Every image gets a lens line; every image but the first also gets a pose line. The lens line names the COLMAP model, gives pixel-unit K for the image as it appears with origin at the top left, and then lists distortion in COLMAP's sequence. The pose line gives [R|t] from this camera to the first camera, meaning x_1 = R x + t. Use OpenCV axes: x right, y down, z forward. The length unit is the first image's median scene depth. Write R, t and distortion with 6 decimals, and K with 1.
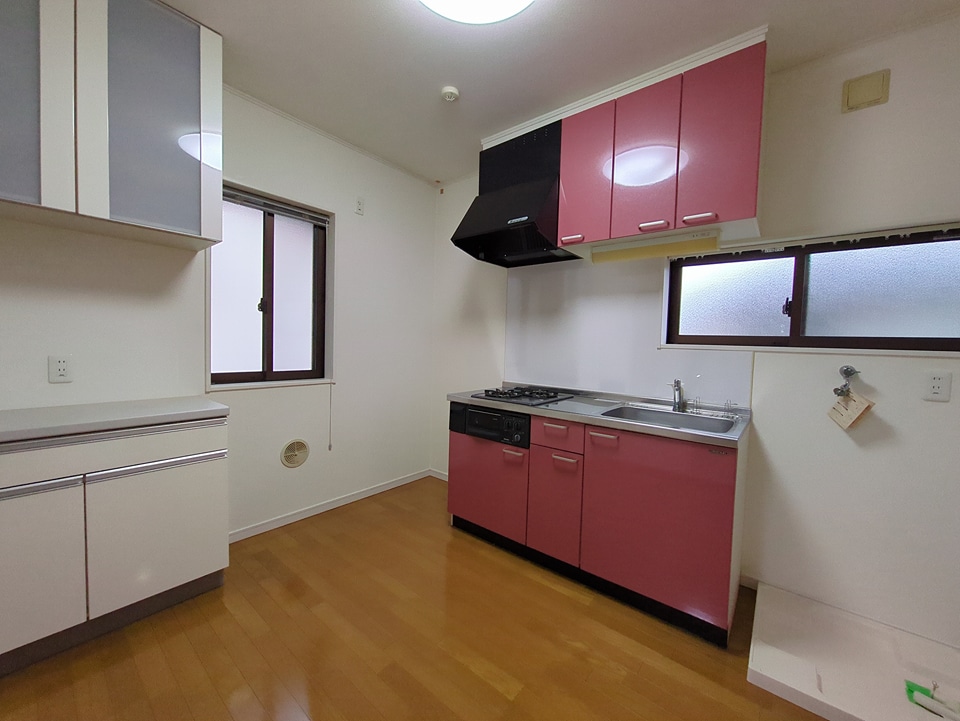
lens RADIAL K [[378.9, 0, 480.5], [0, 378.9, 358.2], [0, 0, 1]] dist [0.001187, -0.000680]
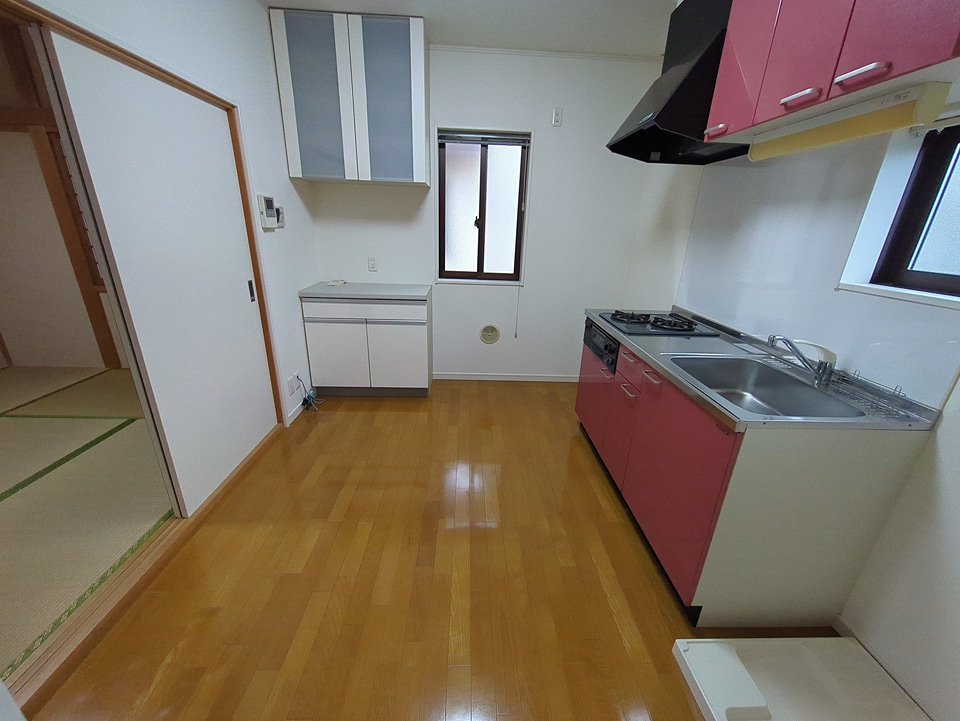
lens RADIAL K [[378.9, 0, 483.0], [0, 378.9, 356.8], [0, 0, 1]] dist [0.001187, -0.000680]
pose [[0.657342, 0.243699, -0.713100, 0.521128], [-0.045455, 0.957367, 0.285276, -0.066941], [0.752220, -0.155110, 0.640395, 0.082085]]
